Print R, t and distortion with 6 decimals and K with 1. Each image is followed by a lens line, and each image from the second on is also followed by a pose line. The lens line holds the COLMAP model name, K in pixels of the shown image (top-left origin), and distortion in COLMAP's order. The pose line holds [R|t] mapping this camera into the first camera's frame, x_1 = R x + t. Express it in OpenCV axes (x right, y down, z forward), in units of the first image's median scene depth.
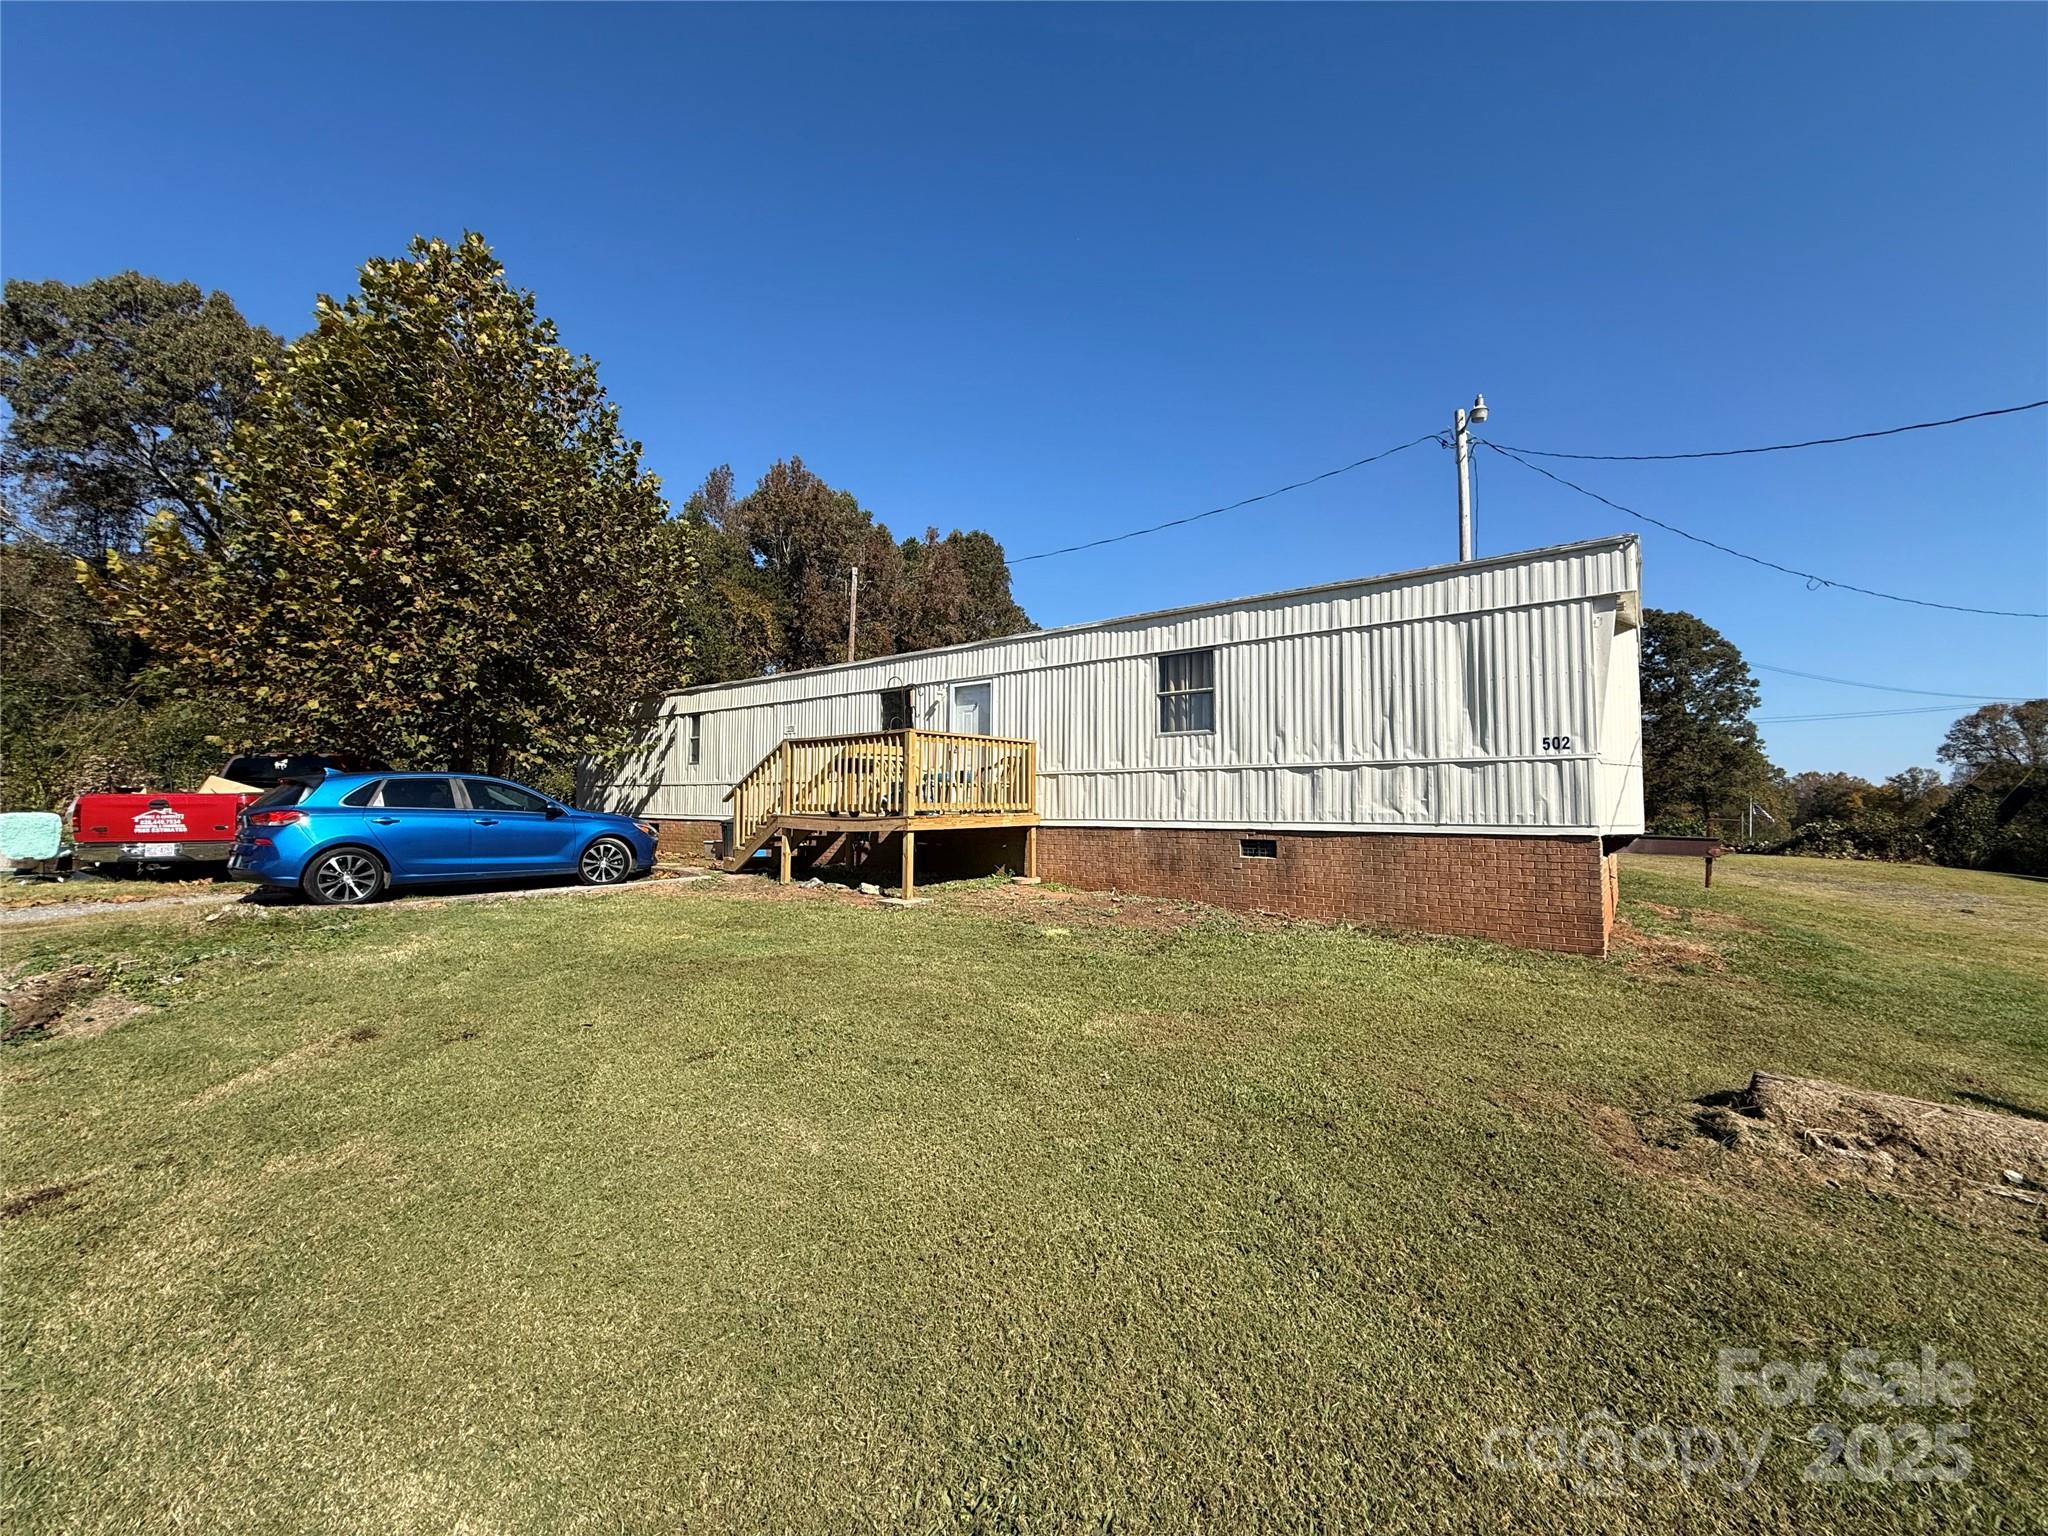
lens RADIAL K [[816.6, 0, 1025.5], [0, 816.6, 773.1], [0, 0, 1]] dist [0.005056, -0.000812]
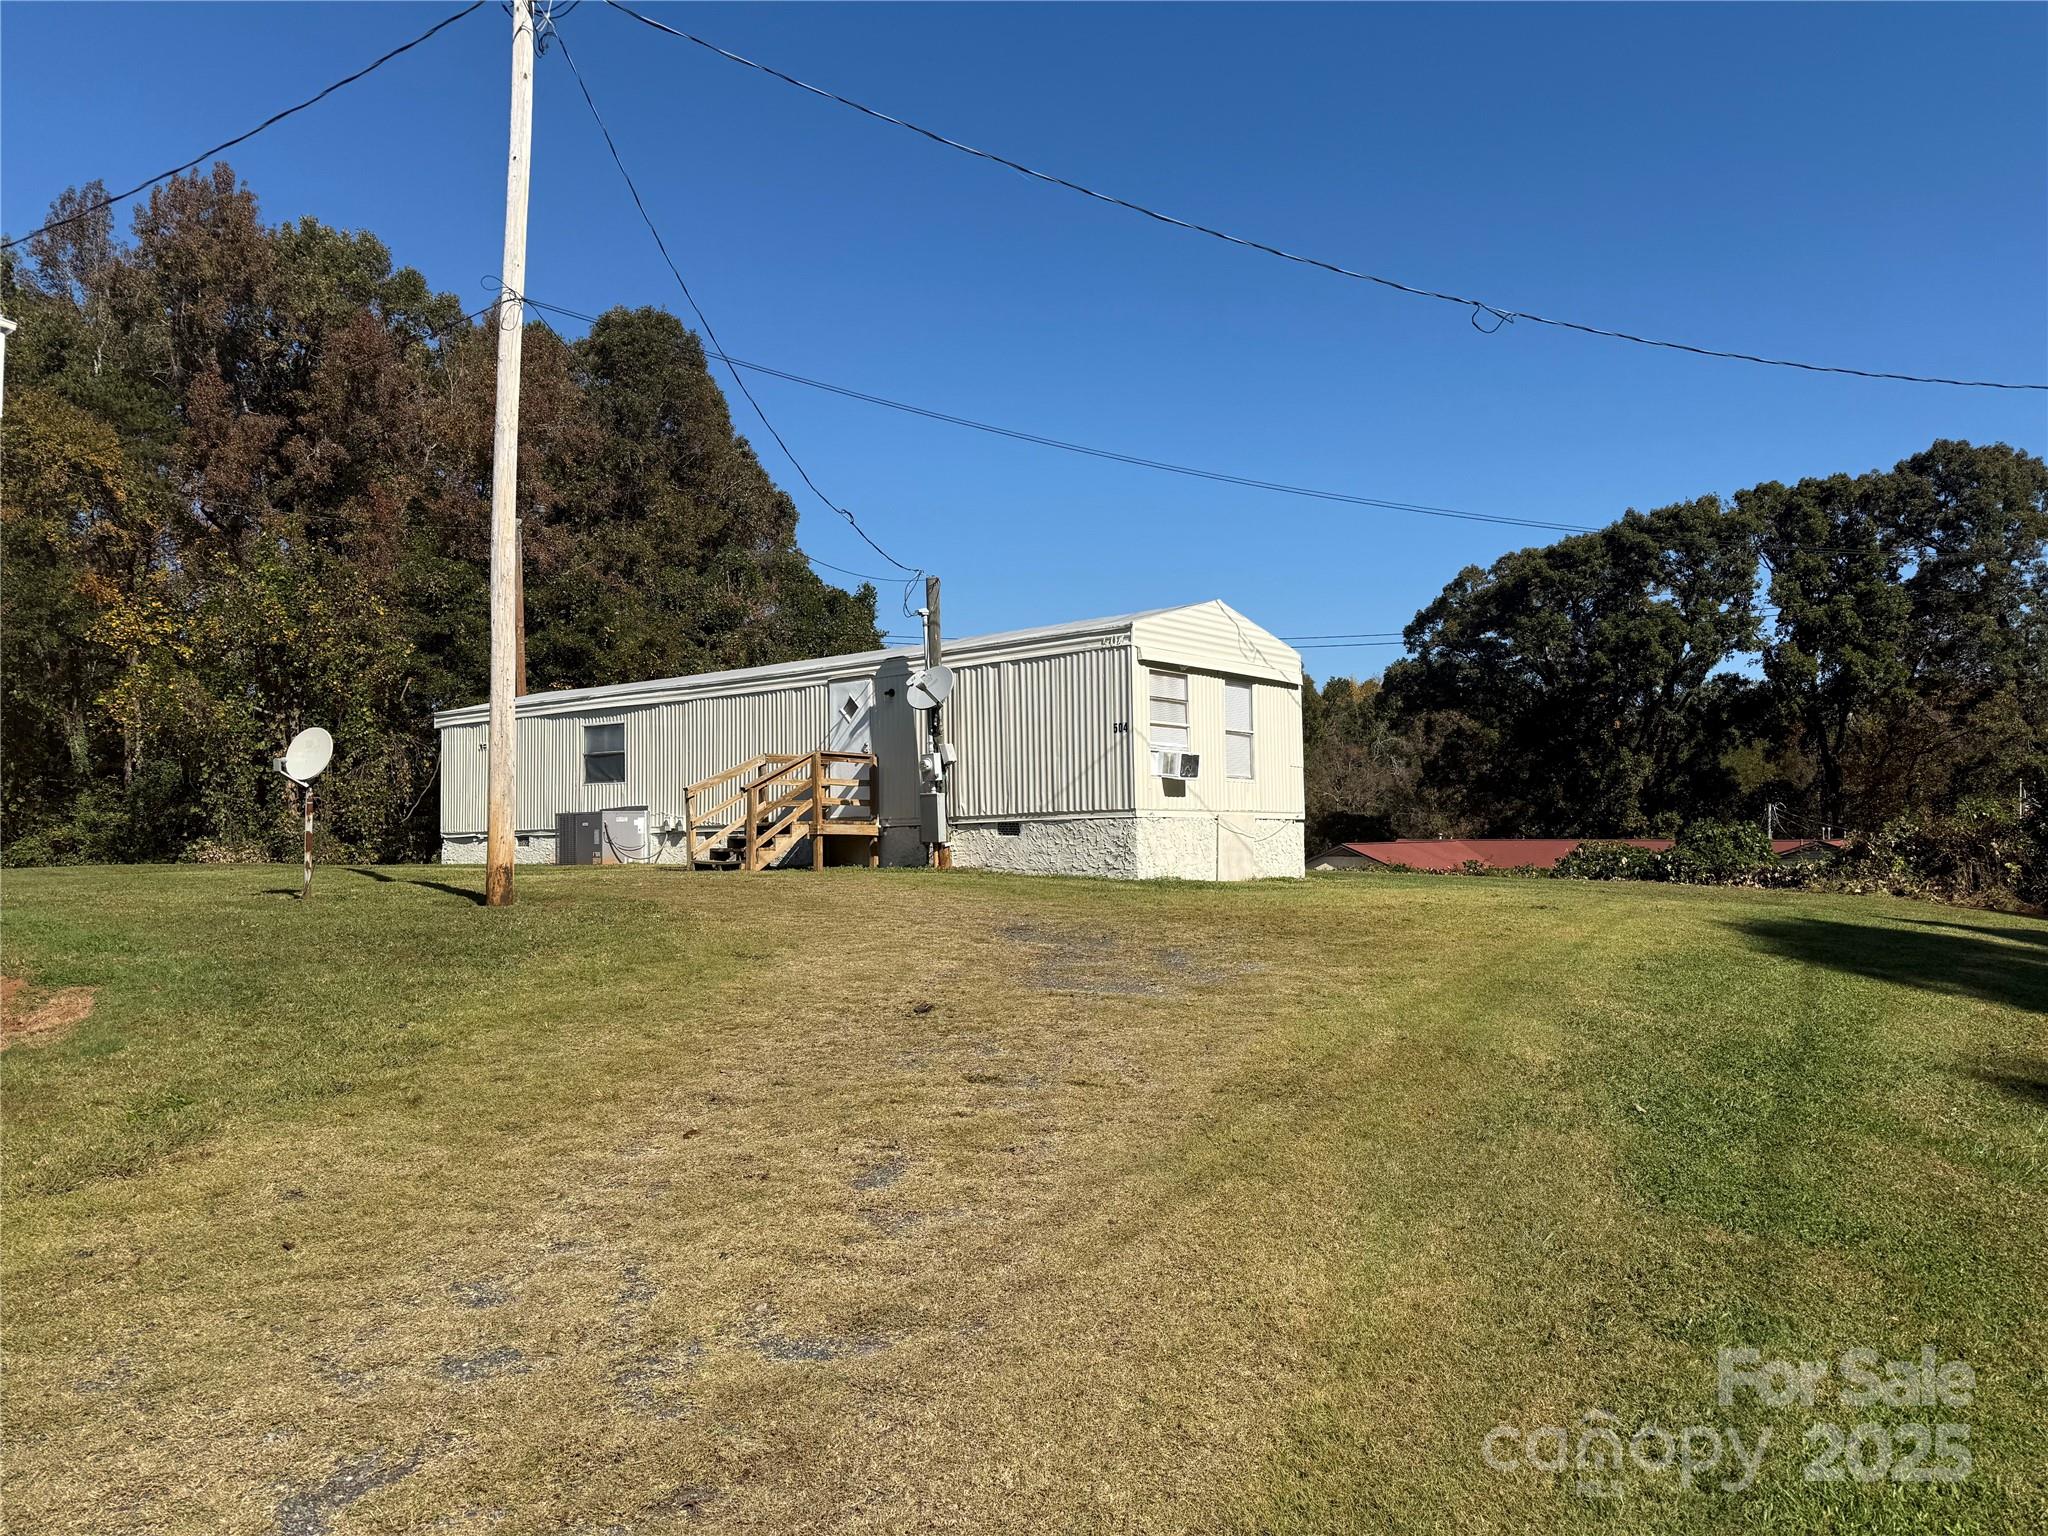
lens RADIAL K [[1432.2, 0, 1033.6], [0, 1432.2, 777.0], [0, 0, 1]] dist [0.066535, -0.073242]
pose [[0.999903, -0.013918, 0.000345, 1.119587], [0.013914, 0.999849, 0.010455, 0.039030], [-0.000491, -0.010449, 0.999945, 0.242347]]
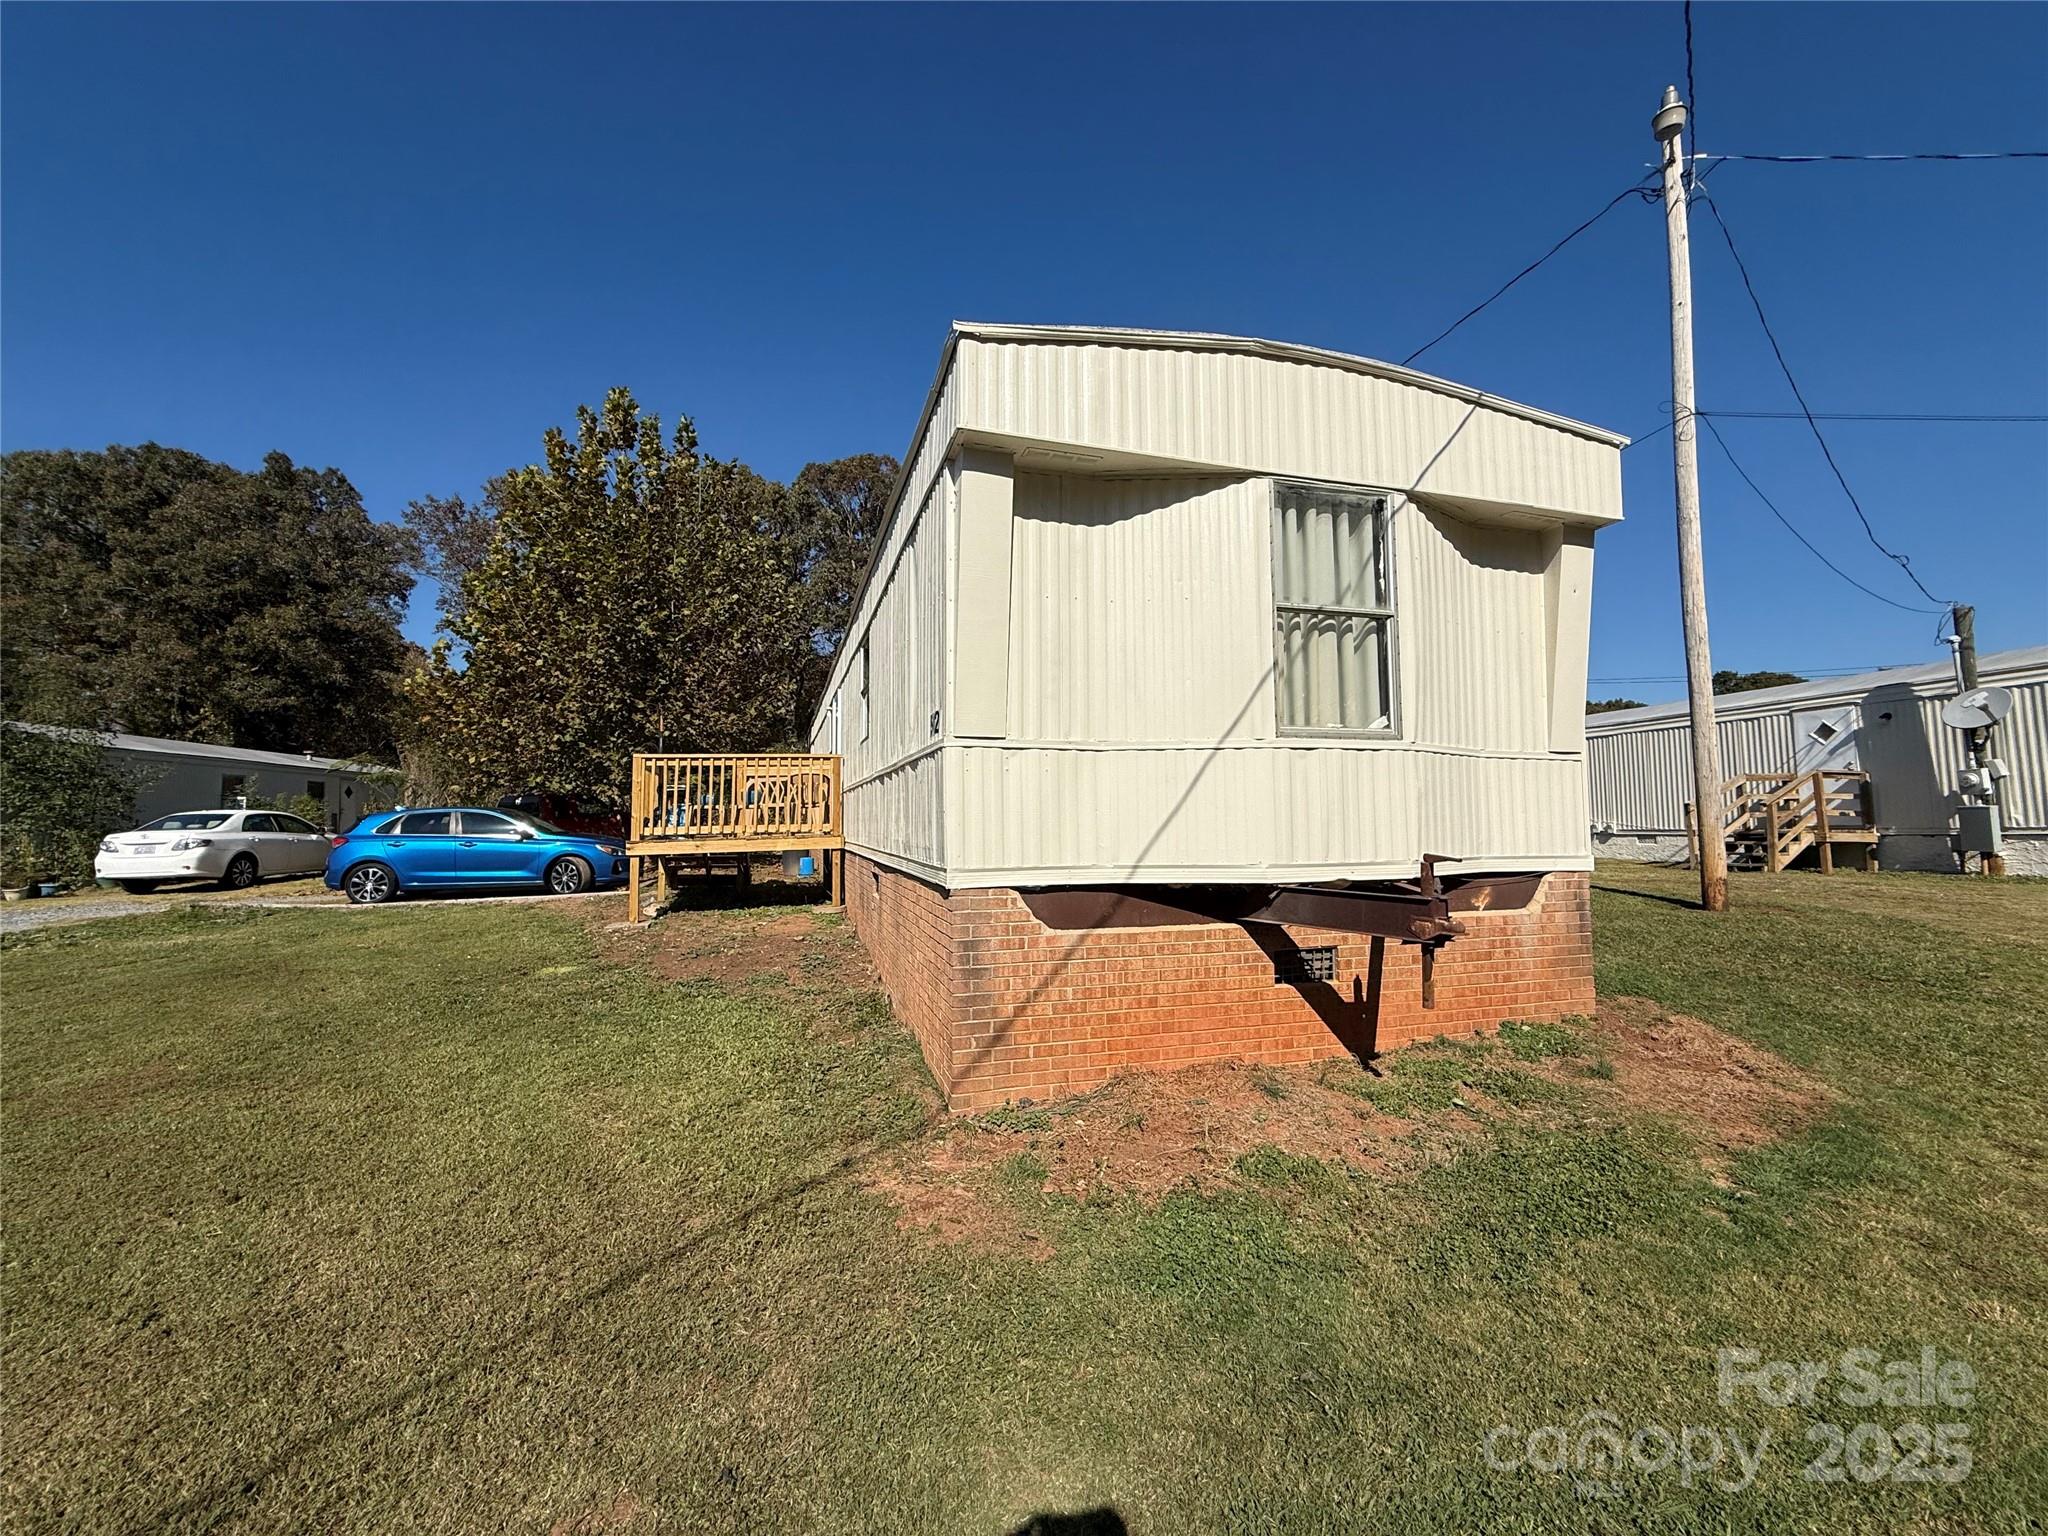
lens RADIAL K [[816.6, 0, 1015.8], [0, 816.6, 767.1], [0, 0, 1]] dist [0.005056, -0.000812]
pose [[0.810038, -0.050406, -0.584208, 0.651829], [0.040582, 0.998729, -0.029901, 0.008621], [0.584972, 0.000513, 0.811053, 0.358799]]
